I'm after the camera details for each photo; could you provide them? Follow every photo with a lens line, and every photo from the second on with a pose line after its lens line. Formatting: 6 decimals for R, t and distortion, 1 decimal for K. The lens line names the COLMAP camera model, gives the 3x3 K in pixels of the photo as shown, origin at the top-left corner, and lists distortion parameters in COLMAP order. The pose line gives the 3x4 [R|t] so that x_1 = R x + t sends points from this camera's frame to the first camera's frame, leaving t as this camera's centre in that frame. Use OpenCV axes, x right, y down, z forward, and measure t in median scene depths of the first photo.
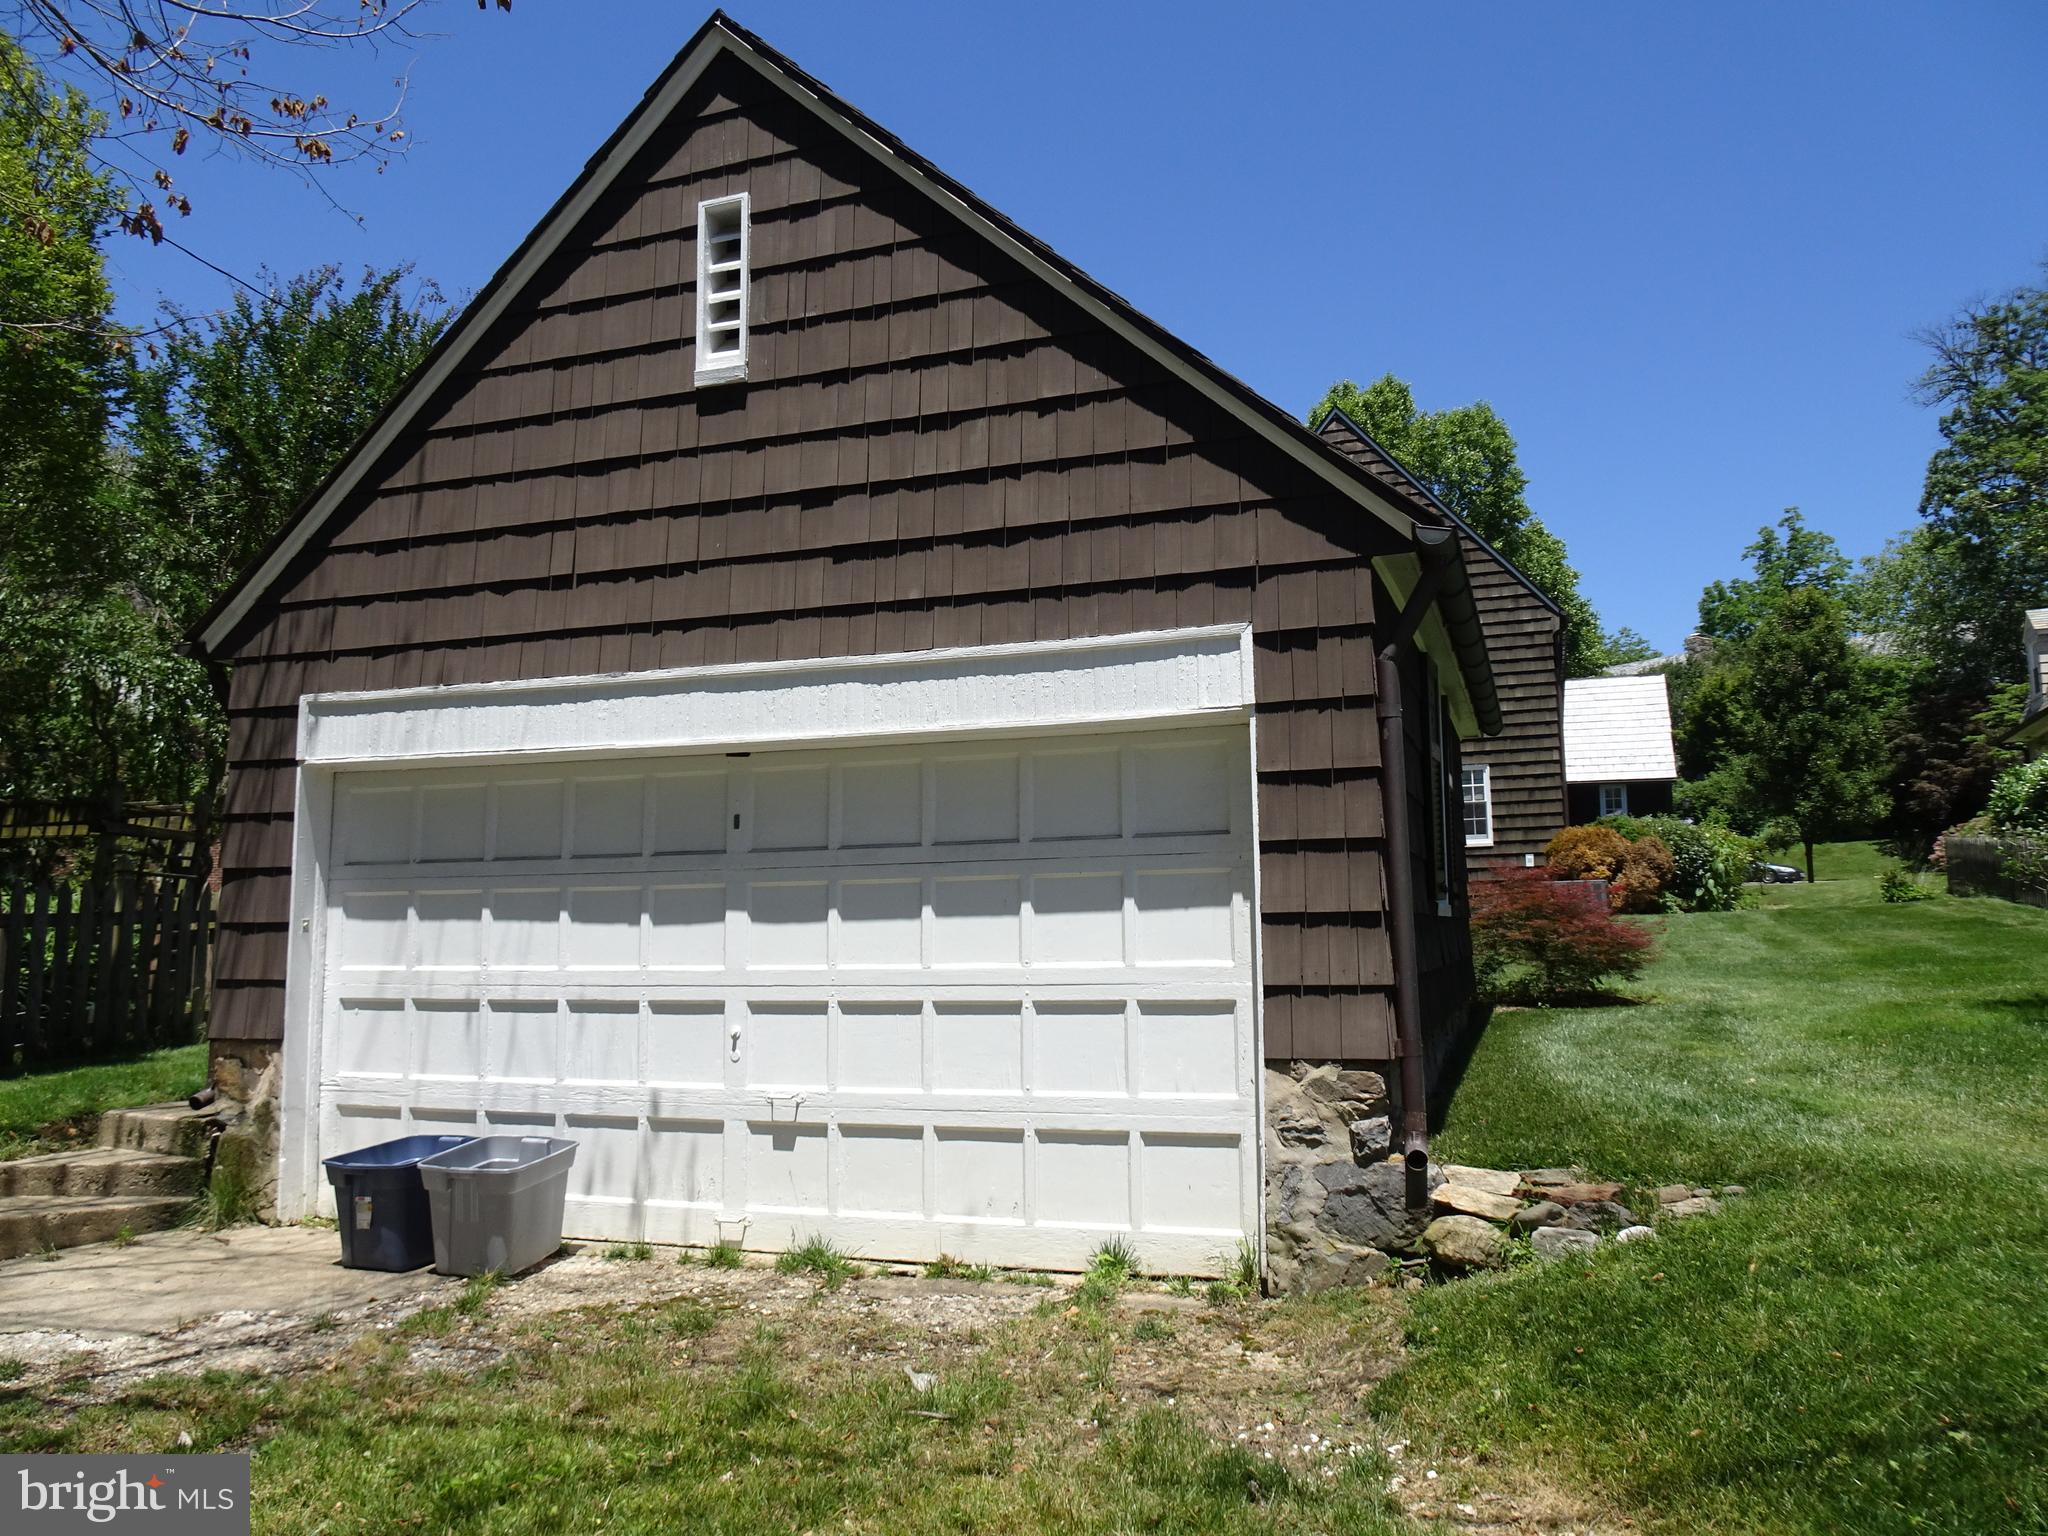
lens RADIAL K [[1445.6, 0, 1024.6], [0, 1445.6, 767.4], [0, 0, 1]] dist [0.021589, -0.002376]
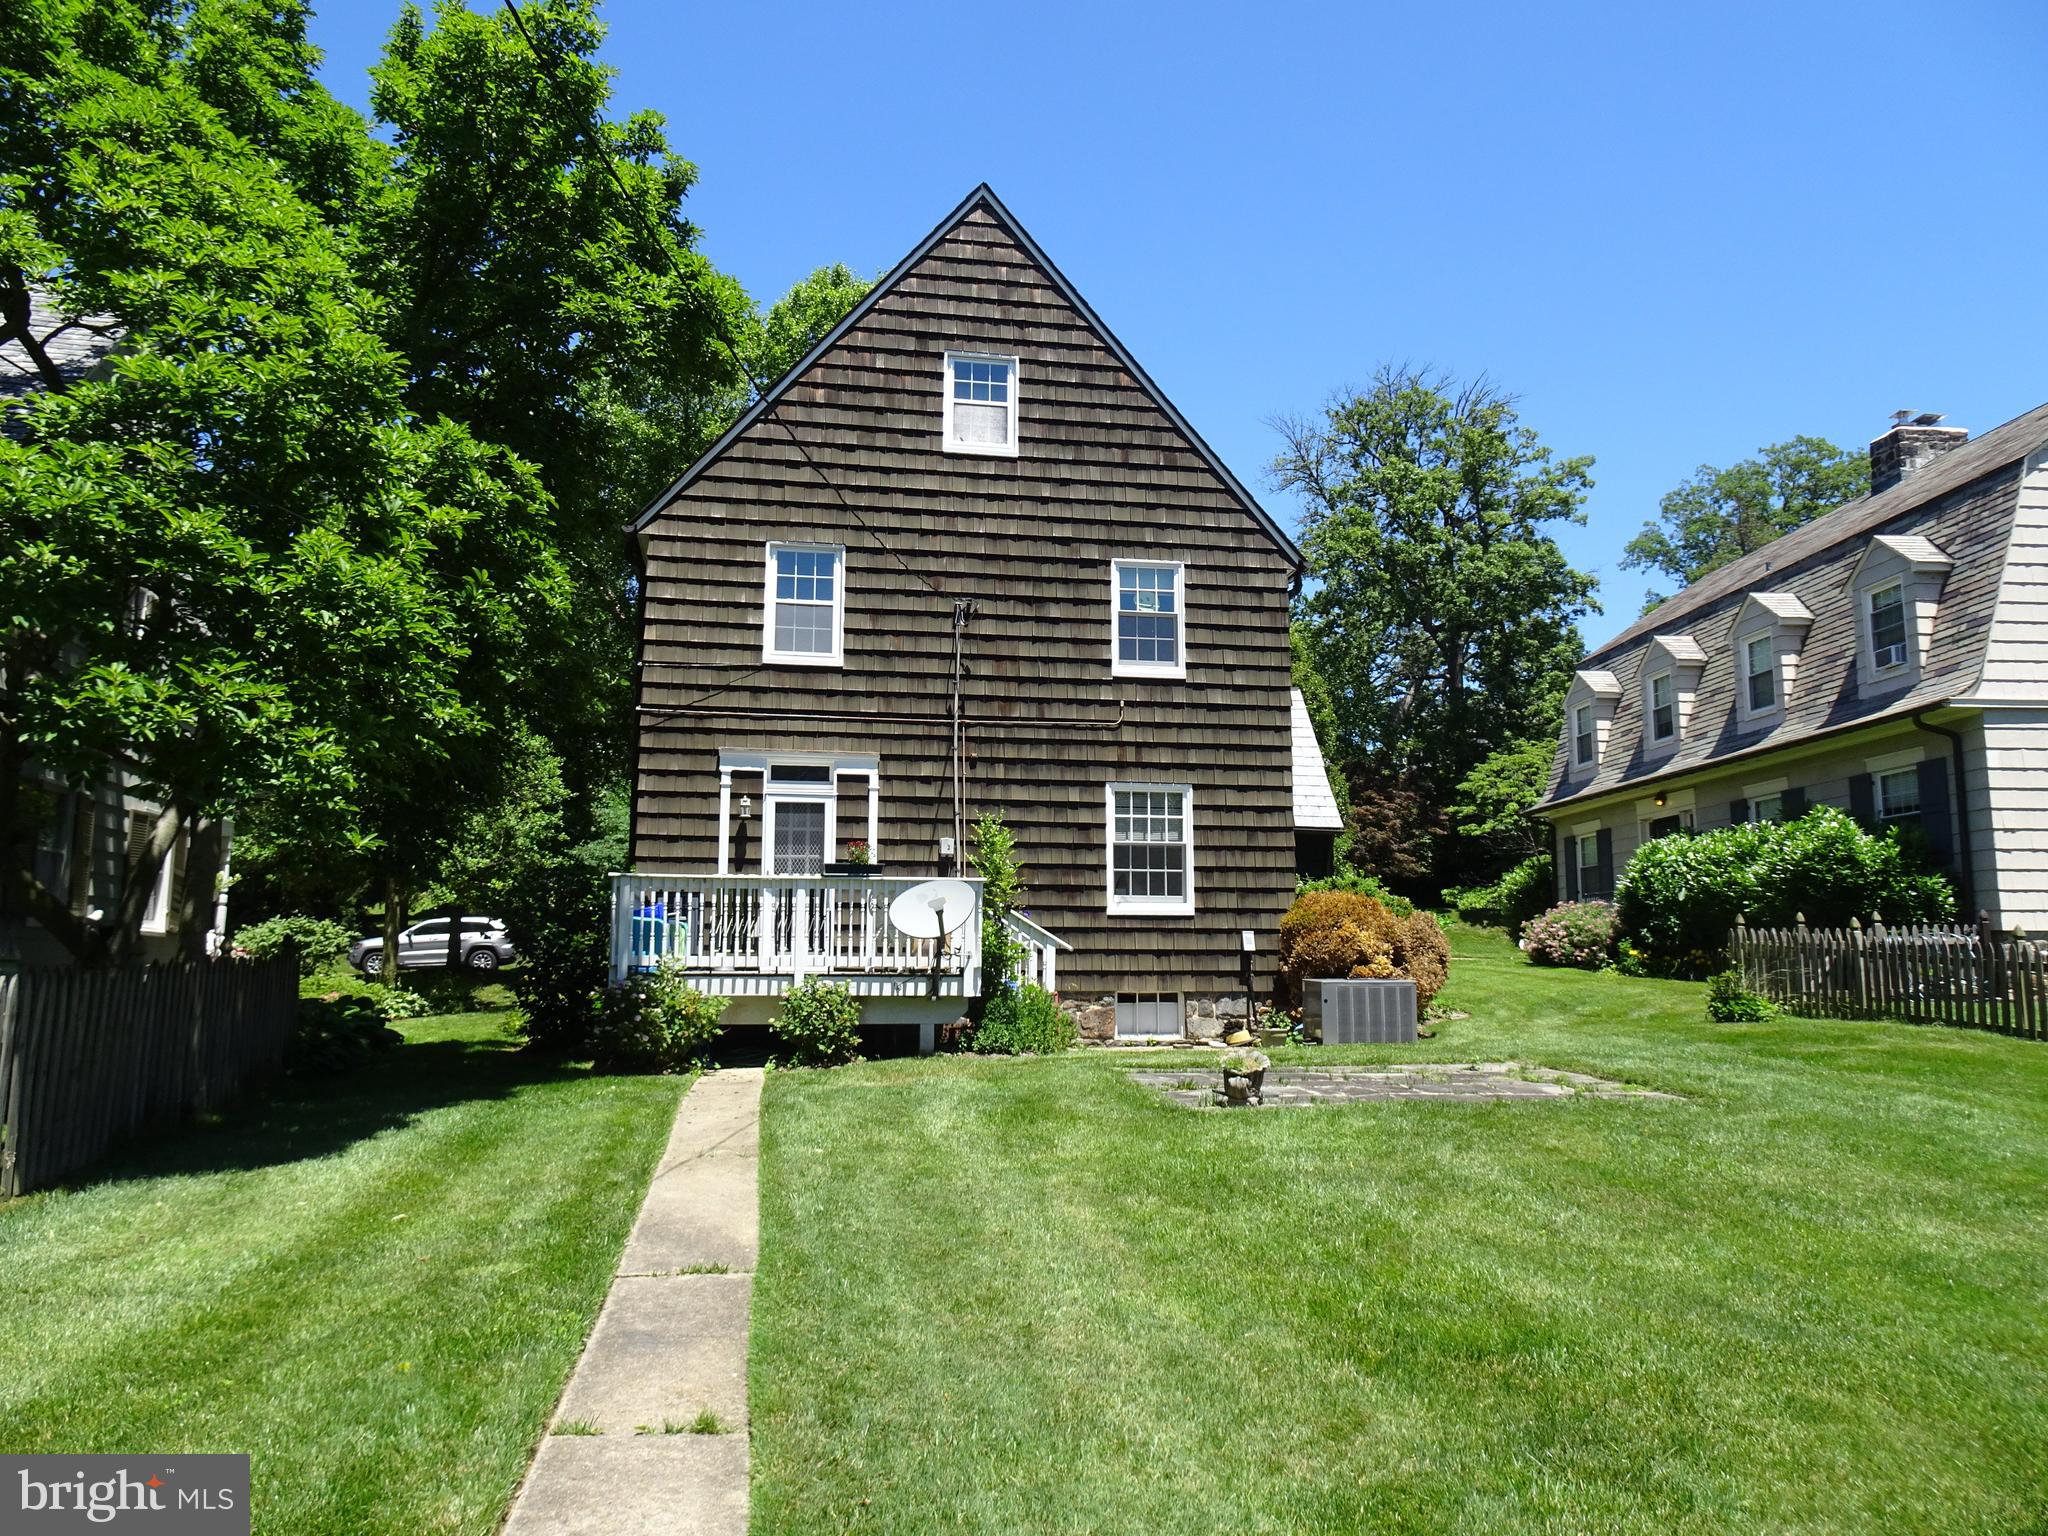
lens RADIAL K [[1445.6, 0, 1023.5], [0, 1445.6, 772.3], [0, 0, 1]] dist [0.021589, -0.002376]
pose [[0.870104, 0.087494, 0.485040, -0.049666], [-0.074867, 0.996160, -0.045391, 0.026500], [-0.487149, 0.003182, 0.873313, 0.489202]]
